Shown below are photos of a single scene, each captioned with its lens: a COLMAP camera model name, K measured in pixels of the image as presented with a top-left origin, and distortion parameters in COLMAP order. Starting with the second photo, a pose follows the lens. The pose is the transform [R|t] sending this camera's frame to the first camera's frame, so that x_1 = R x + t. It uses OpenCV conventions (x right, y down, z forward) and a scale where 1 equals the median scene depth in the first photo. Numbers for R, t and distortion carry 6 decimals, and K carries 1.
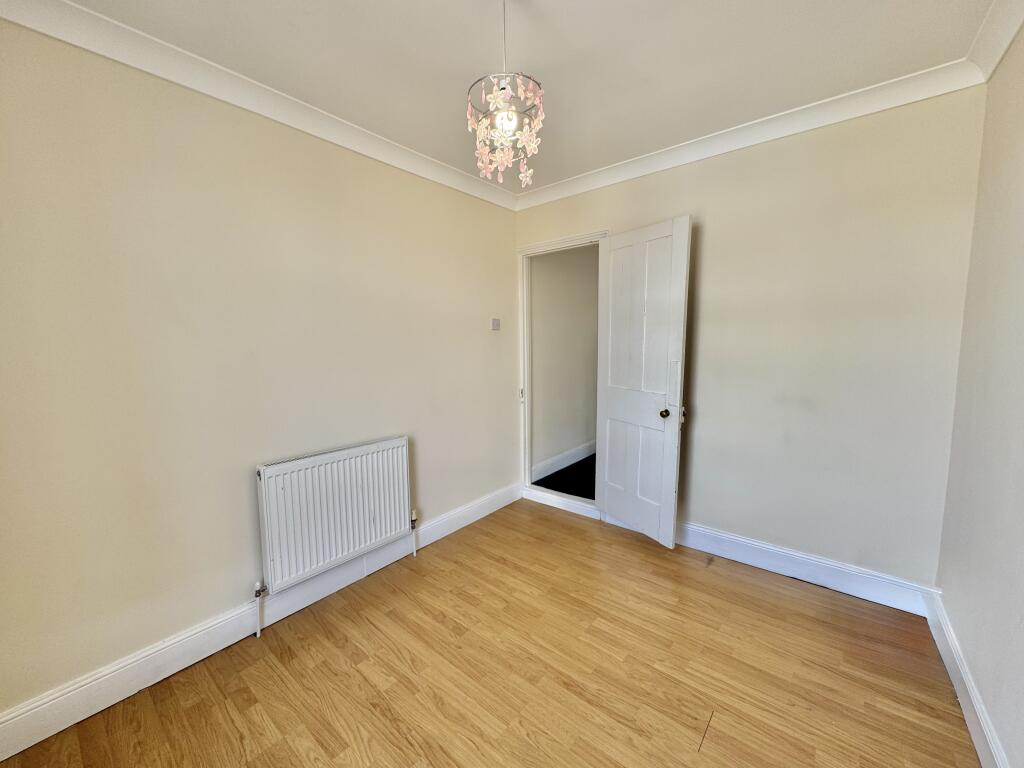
lens RADIAL K [[403.0, 0, 512.6], [0, 403.0, 381.7], [0, 0, 1]] dist [0.002177, -0.000280]
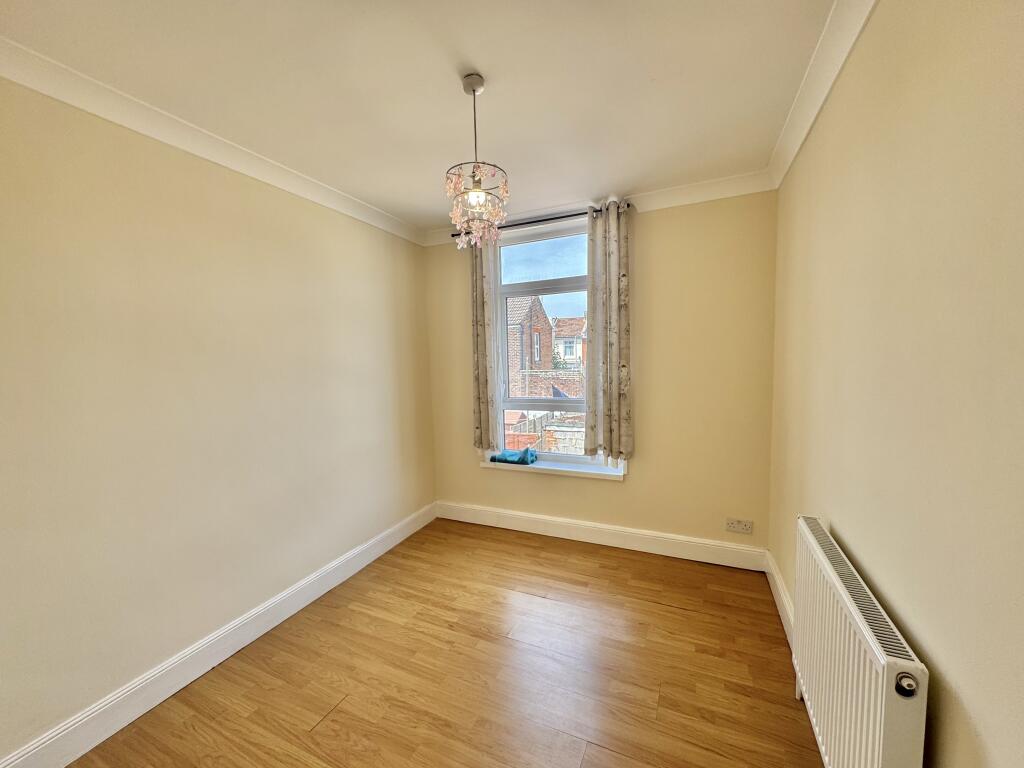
lens RADIAL K [[403.0, 0, 513.8], [0, 403.0, 386.4], [0, 0, 1]] dist [0.002177, -0.000280]
pose [[-0.965927, 0.066595, -0.250100, 0.171103], [0.019084, 0.982025, 0.187784, -0.255167], [0.258110, 0.176613, -0.949835, 1.862441]]
